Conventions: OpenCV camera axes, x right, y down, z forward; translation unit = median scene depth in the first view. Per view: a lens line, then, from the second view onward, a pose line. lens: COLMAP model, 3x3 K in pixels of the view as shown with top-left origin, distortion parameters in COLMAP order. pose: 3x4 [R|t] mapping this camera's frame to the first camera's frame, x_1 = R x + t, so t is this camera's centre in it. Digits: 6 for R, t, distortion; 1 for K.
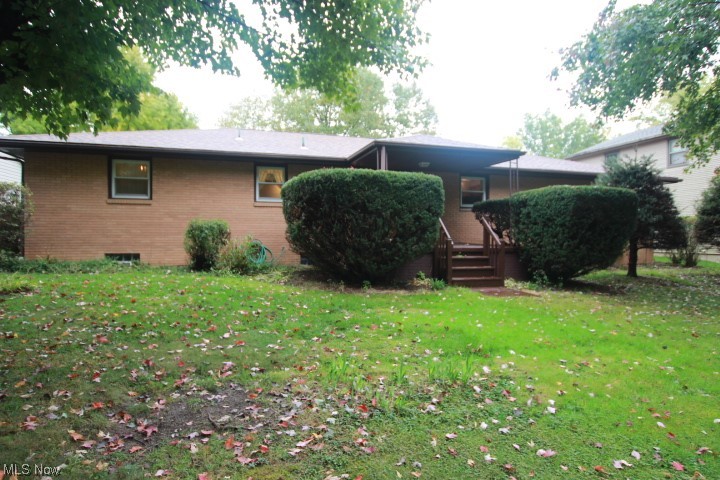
lens RADIAL K [[407.5, 0, 358.7], [0, 407.5, 237.9], [0, 0, 1]] dist [0.002435, 0.000329]
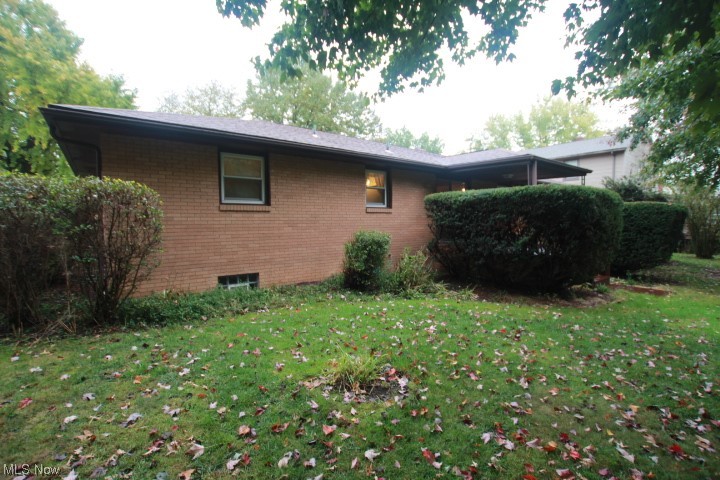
lens RADIAL K [[331.7, 0, 360.4], [0, 331.7, 241.7], [0, 0, 1]] dist [-0.025381, 0.001390]
pose [[0.920434, -0.034422, 0.389379, -0.605098], [0.010744, 0.997967, 0.062826, -0.061865], [-0.390750, -0.053644, 0.918932, 0.326518]]
